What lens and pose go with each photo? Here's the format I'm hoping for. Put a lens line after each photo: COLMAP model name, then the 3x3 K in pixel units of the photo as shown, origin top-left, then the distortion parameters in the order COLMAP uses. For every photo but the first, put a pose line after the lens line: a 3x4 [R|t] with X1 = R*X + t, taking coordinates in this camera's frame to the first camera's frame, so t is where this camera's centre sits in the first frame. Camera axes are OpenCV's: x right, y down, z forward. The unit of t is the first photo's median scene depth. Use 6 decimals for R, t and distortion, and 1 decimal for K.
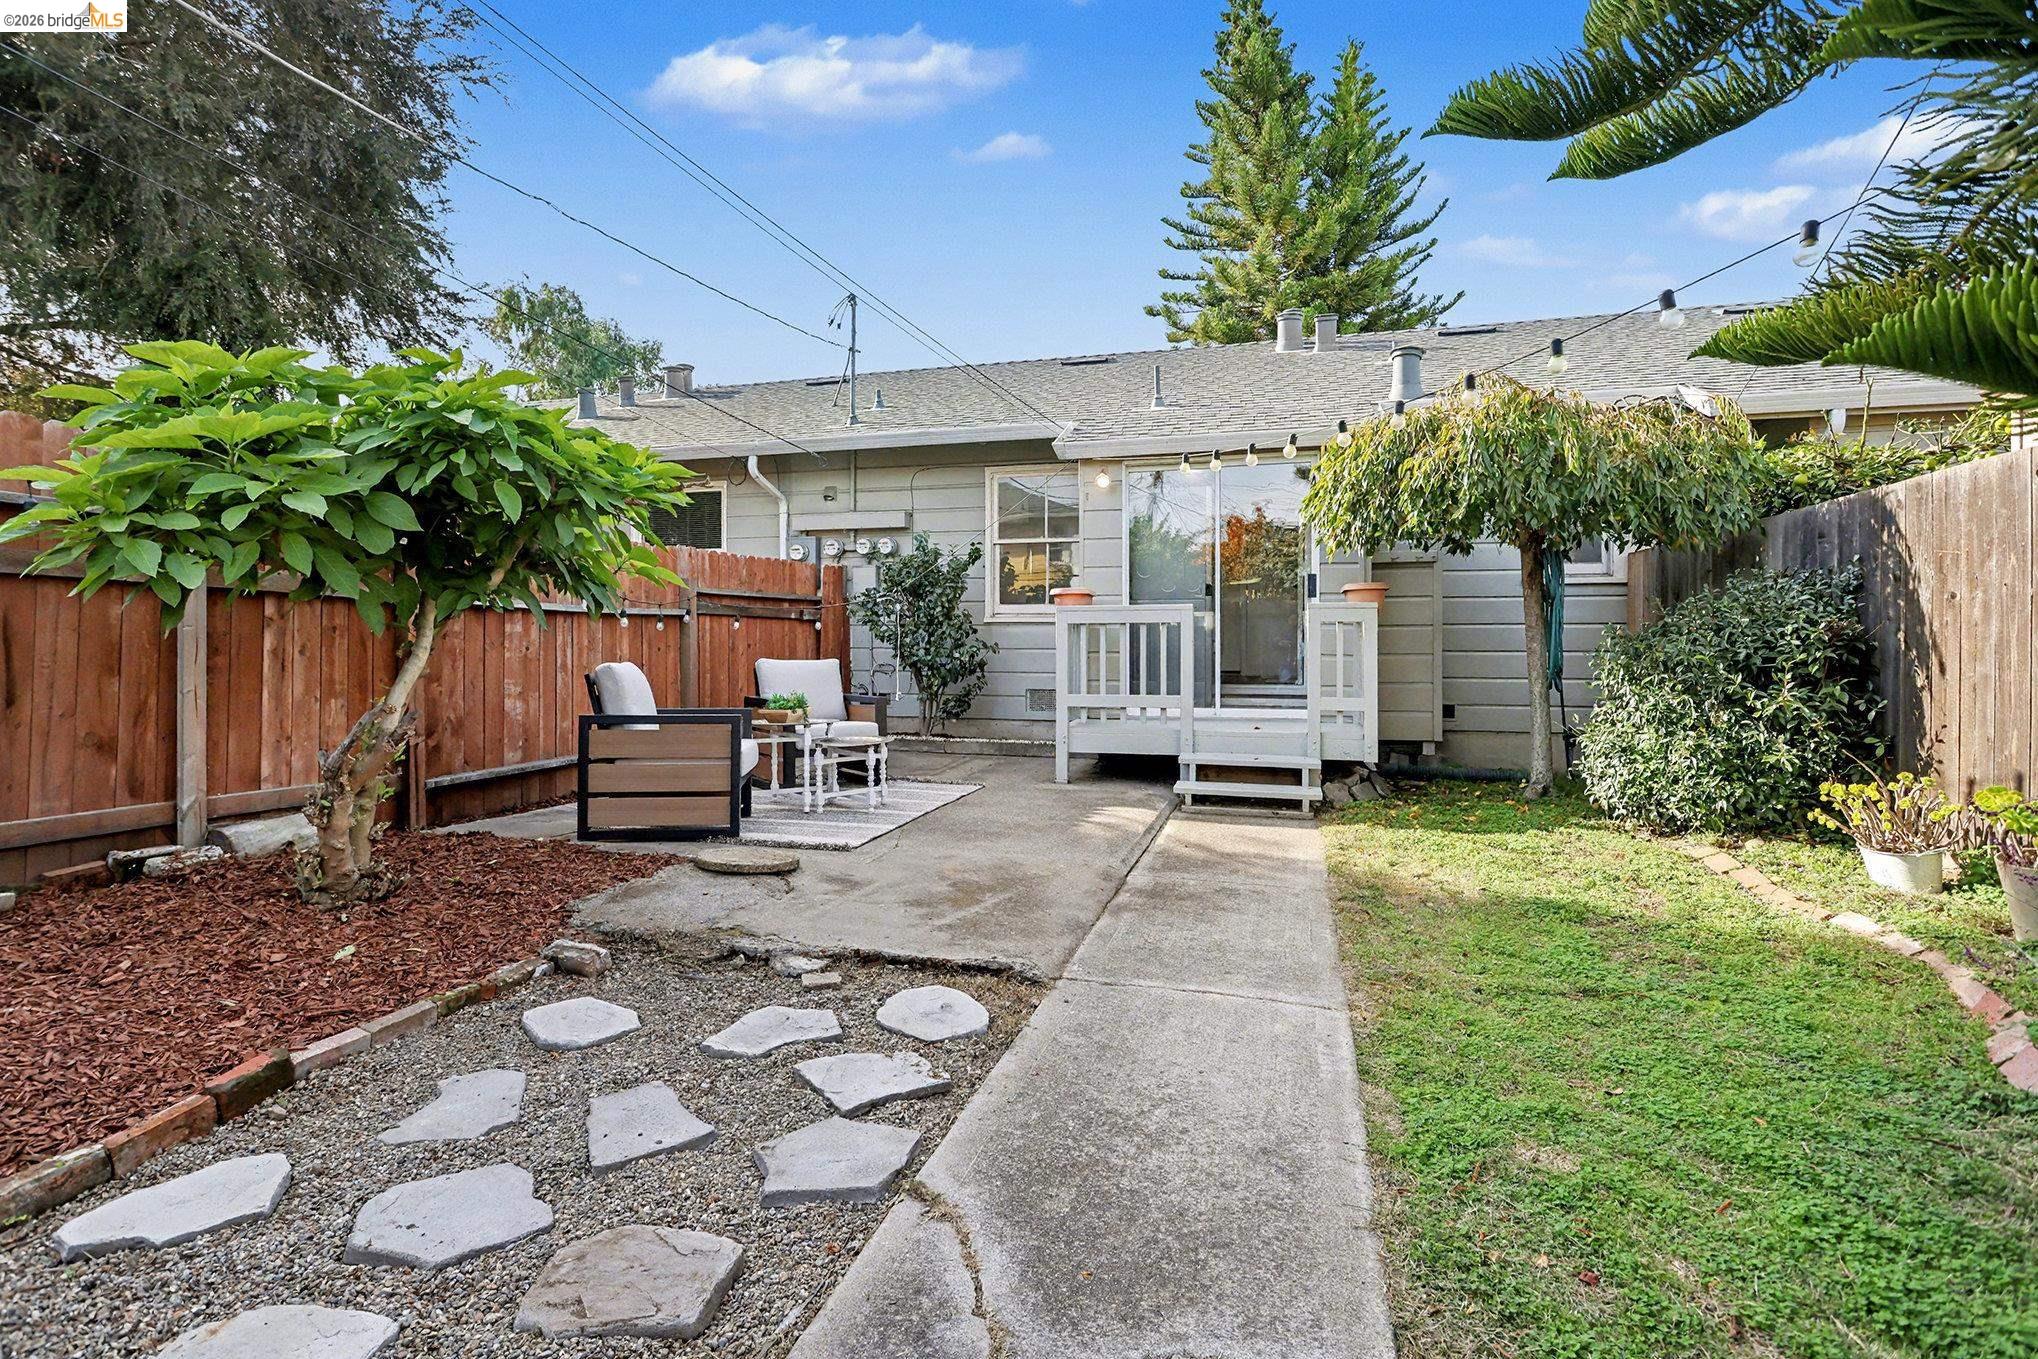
lens RADIAL K [[986.2, 0, 1016.7], [0, 986.2, 631.5], [0, 0, 1]] dist [-0.011775, 0.000025]
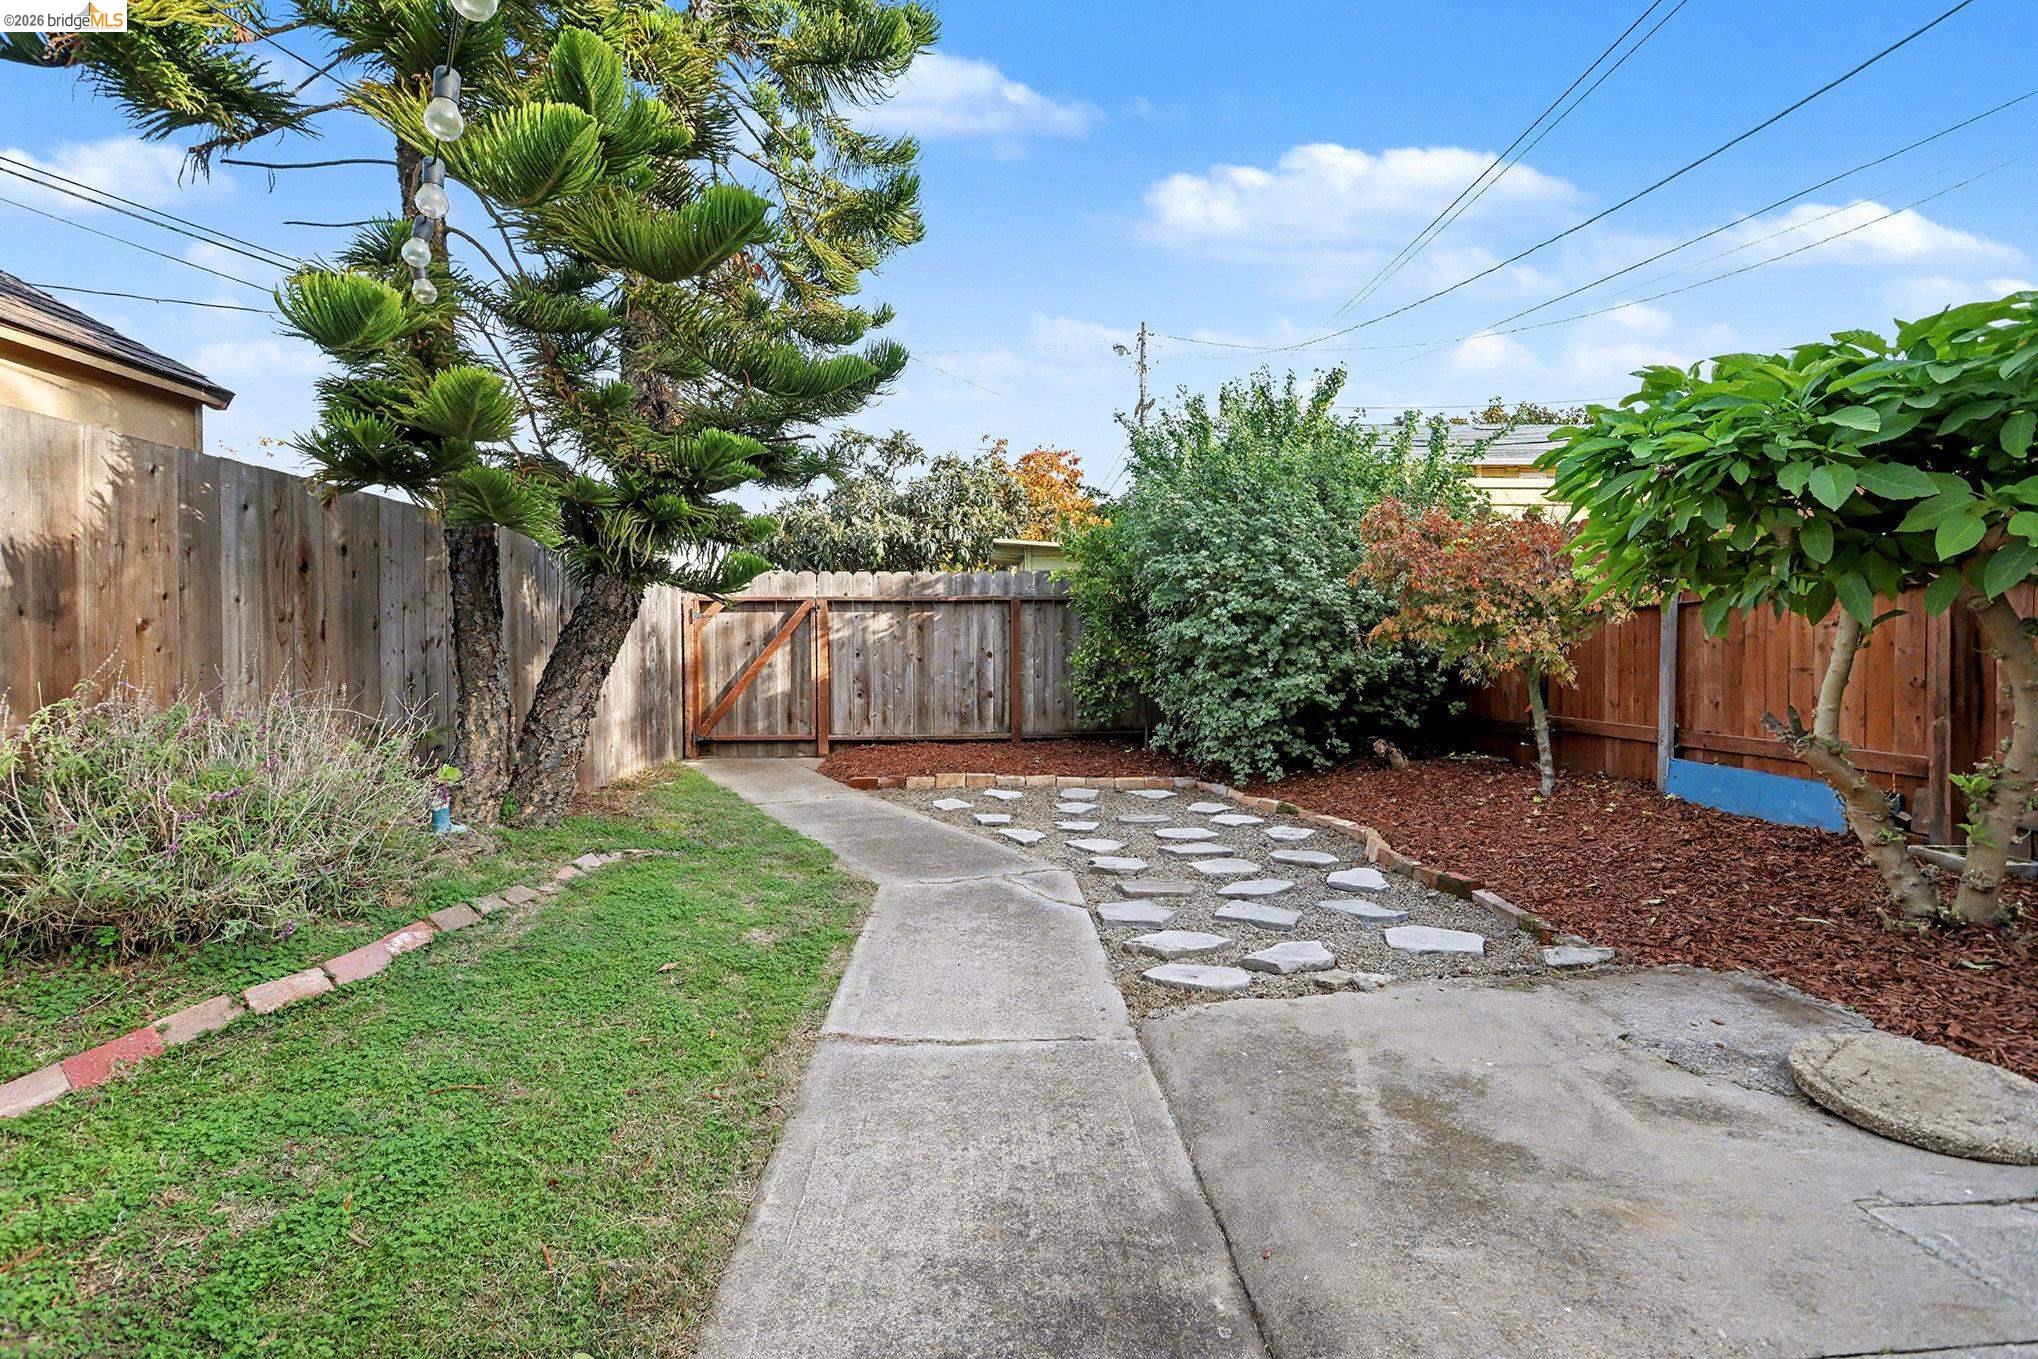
lens RADIAL K [[982.1, 0, 1012.5], [0, 982.1, 648.5], [0, 0, 1]] dist [-0.001969, 0.000053]
pose [[-0.953005, 0.004026, -0.302929, 0.186934], [0.005764, 0.999972, -0.004846, 0.007905], [0.302901, -0.006364, -0.953001, 0.823866]]
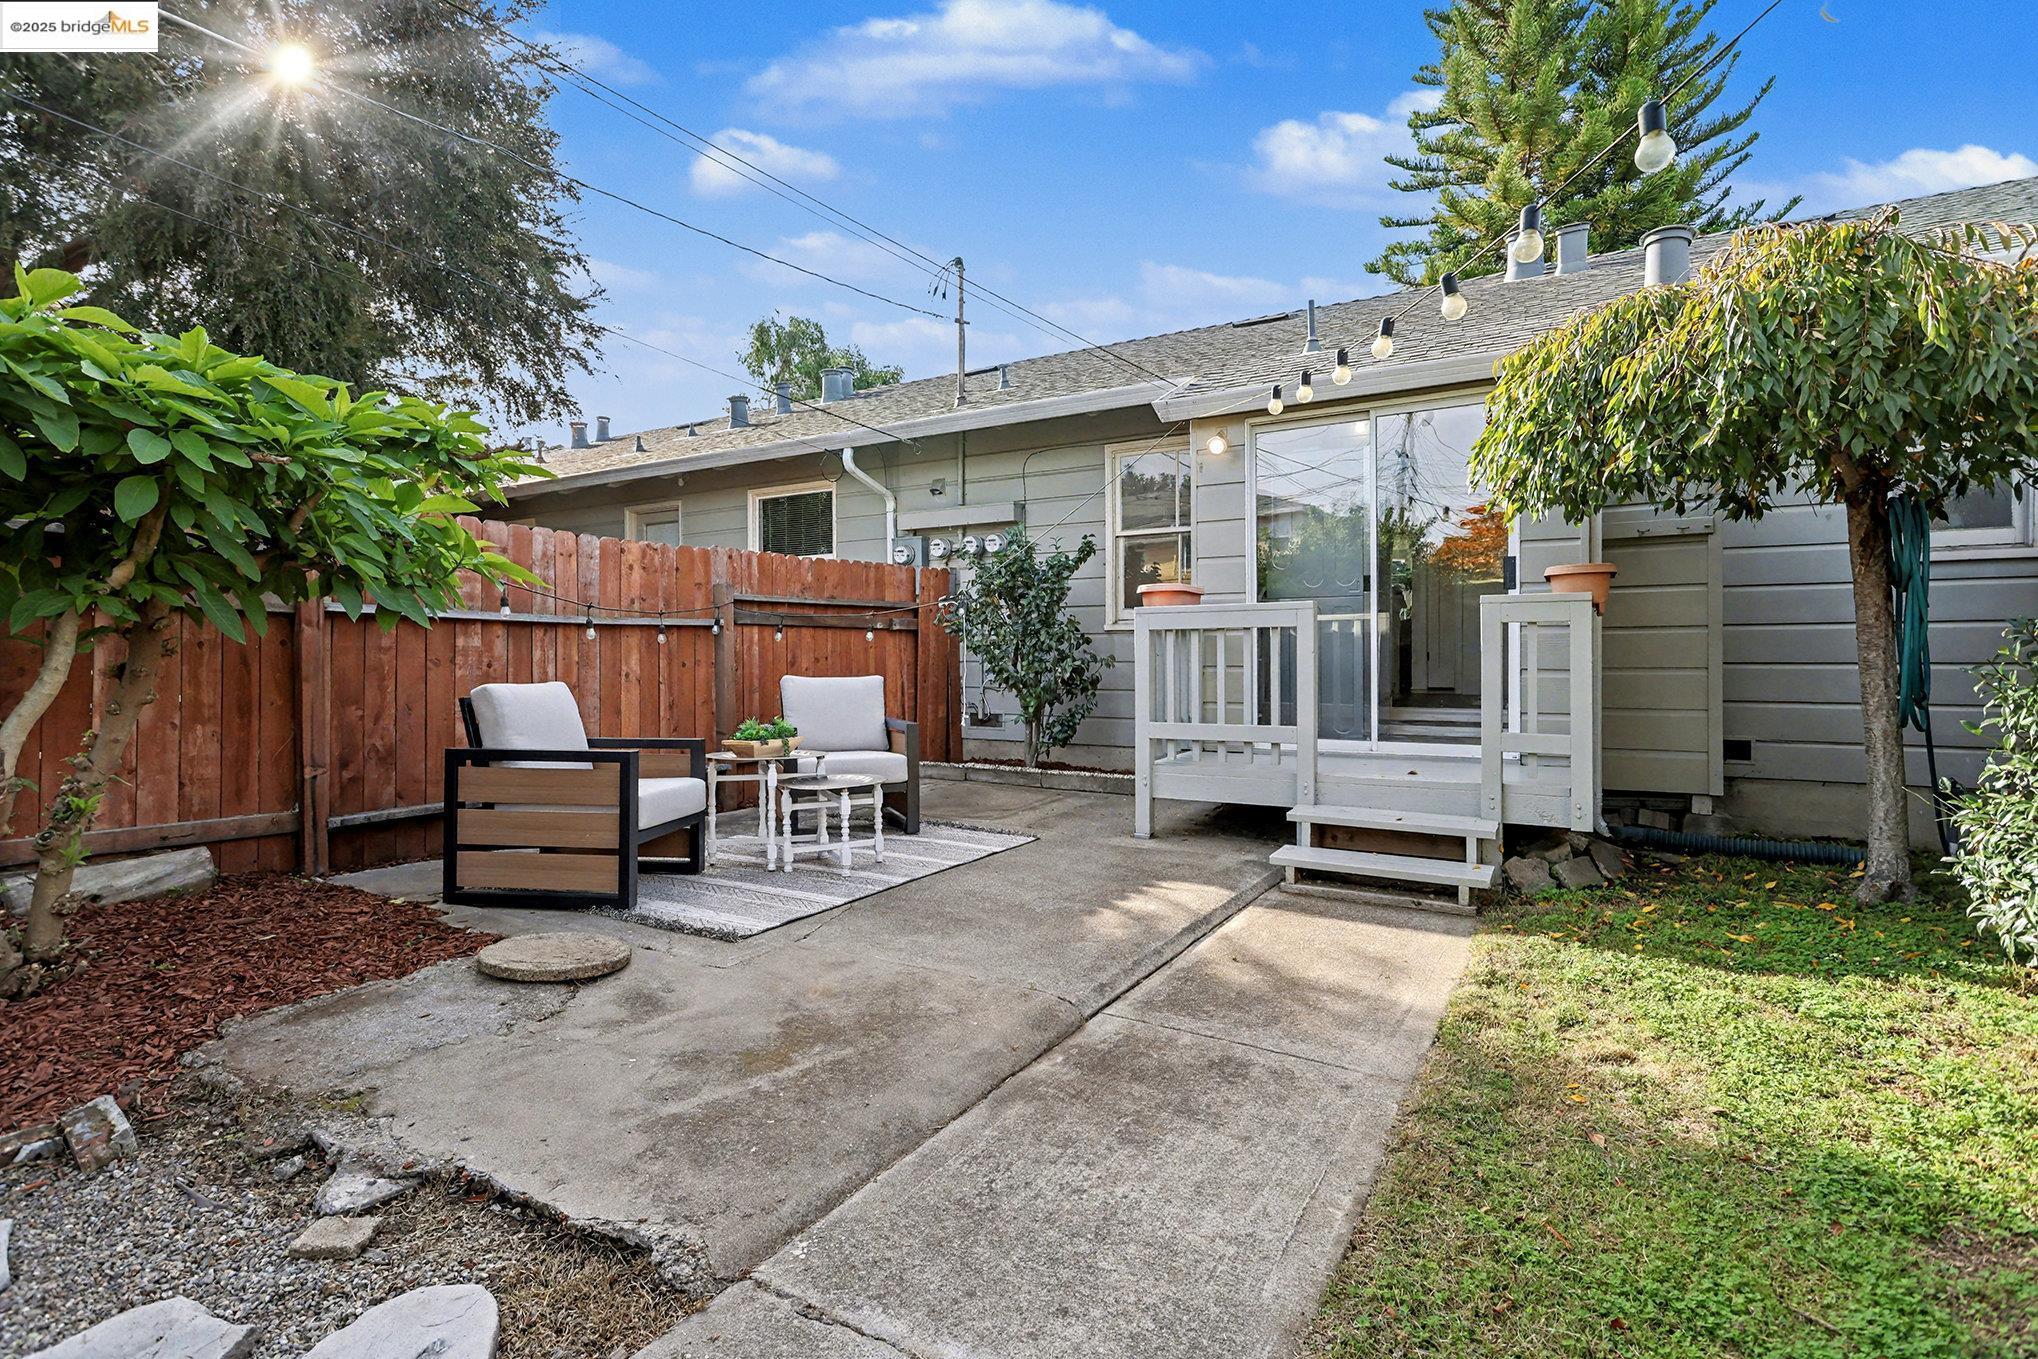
lens RADIAL K [[982.1, 0, 1012.5], [0, 982.1, 648.5], [0, 0, 1]] dist [-0.001969, 0.000053]
pose [[0.964948, -0.007187, -0.262343, 0.153104], [0.008649, 0.999953, 0.004418, 0.002251], [0.262299, -0.006532, 0.964965, 0.241265]]
